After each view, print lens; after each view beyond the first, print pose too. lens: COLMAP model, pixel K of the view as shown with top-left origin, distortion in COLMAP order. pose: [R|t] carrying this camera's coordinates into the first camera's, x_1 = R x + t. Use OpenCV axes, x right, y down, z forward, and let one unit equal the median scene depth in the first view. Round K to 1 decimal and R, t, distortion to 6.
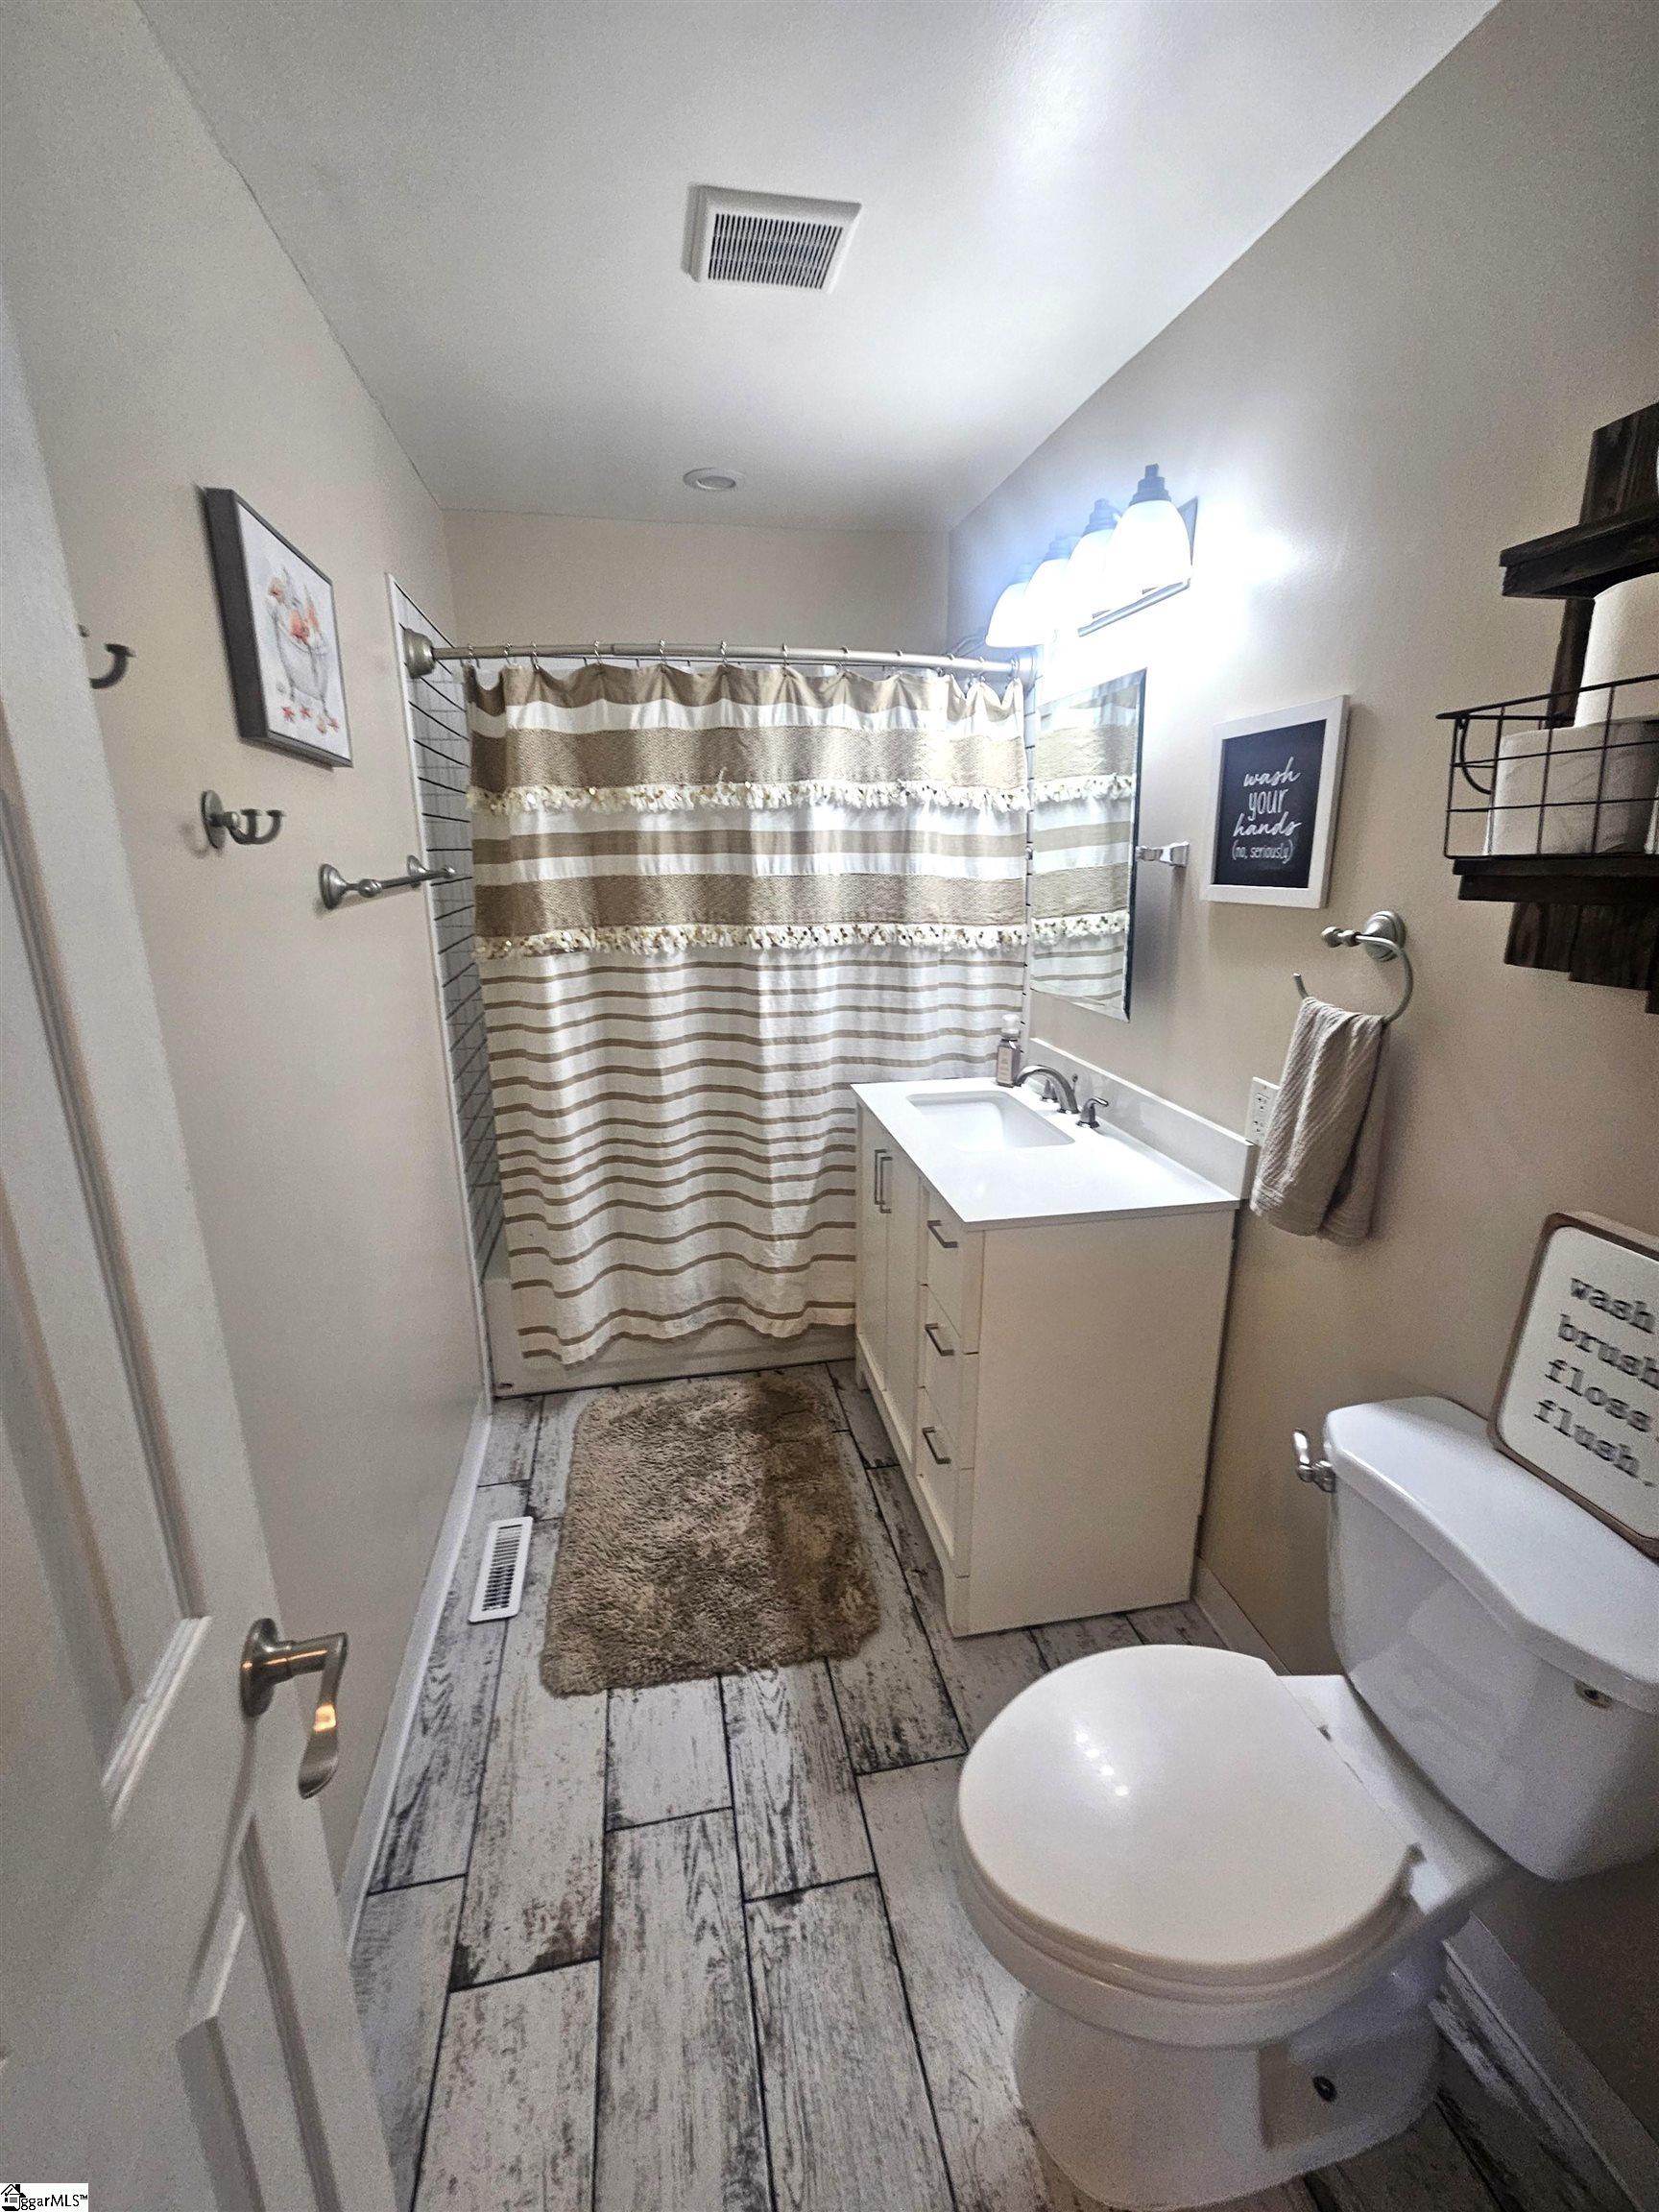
lens RADIAL K [[912.1, 0, 825.2], [0, 912.1, 1090.7], [0, 0, 1]] dist [0.002350, -0.002396]
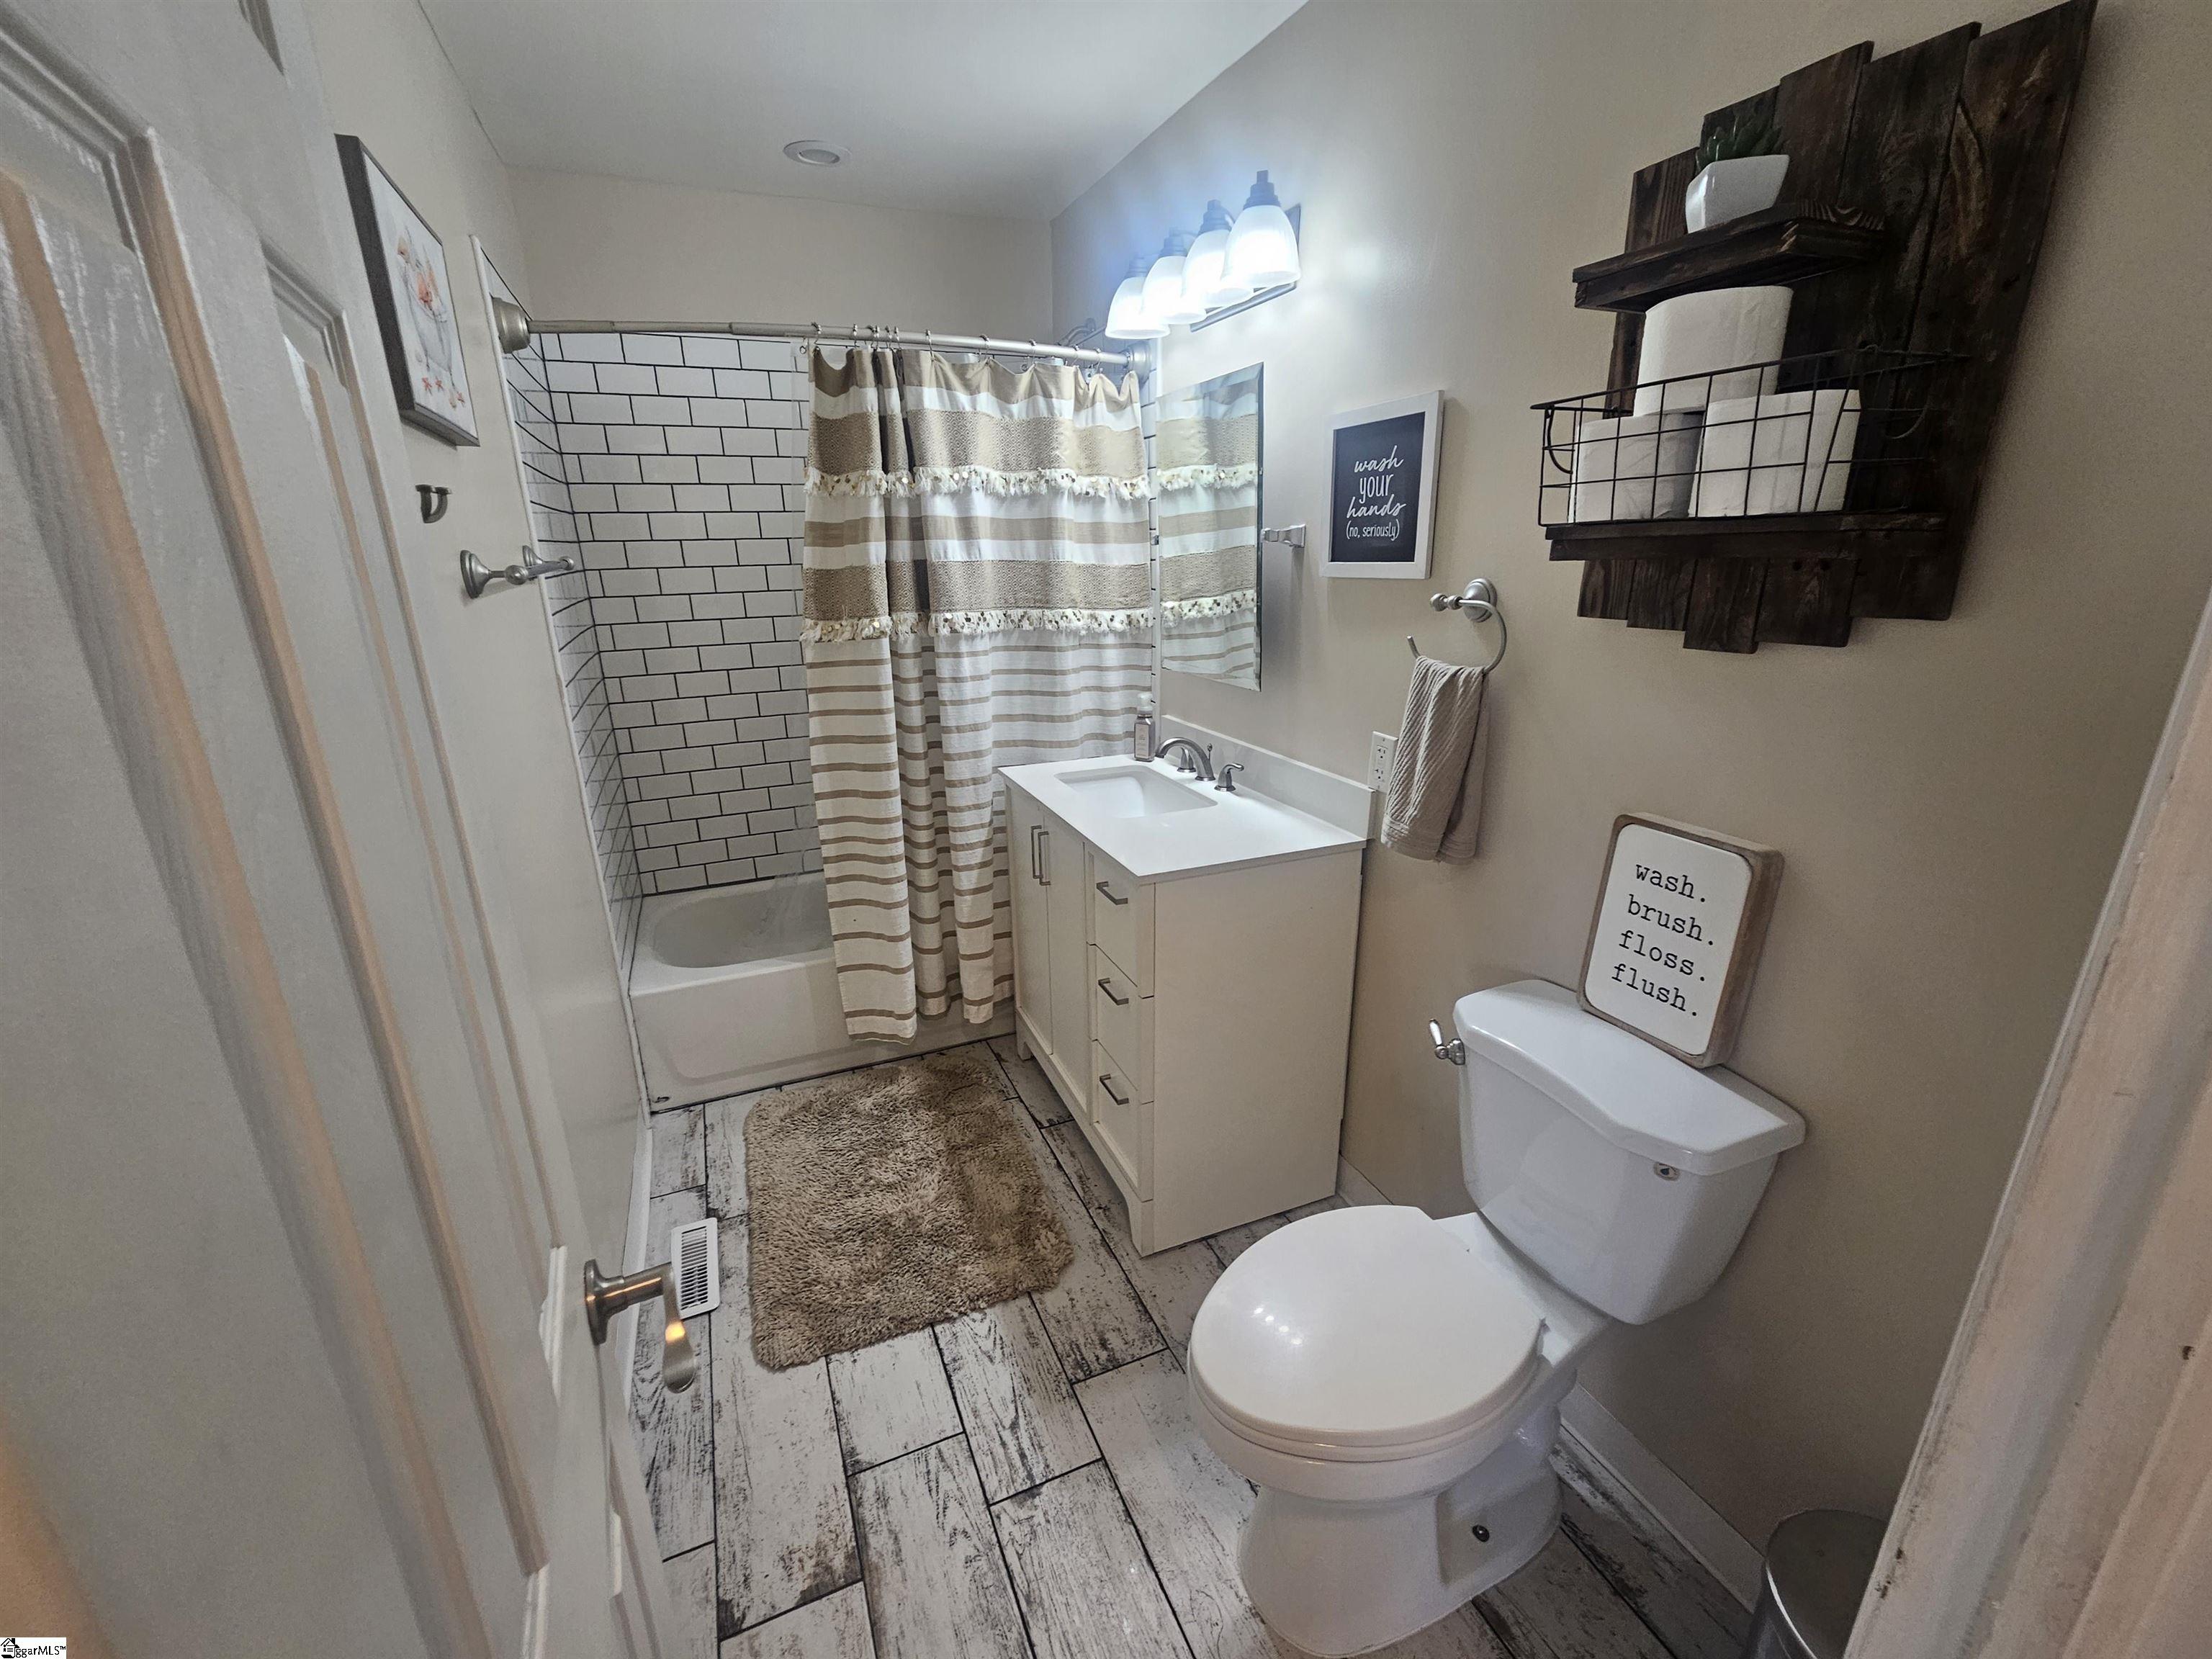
lens RADIAL K [[912.1, 0, 1100.0], [0, 912.1, 837.1], [0, 0, 1]] dist [0.002350, -0.002396]
pose [[0.978159, -0.072952, 0.194638, -0.108817], [0.063673, 0.996535, 0.053520, 0.037917], [-0.197867, -0.039958, 0.979414, -0.065129]]
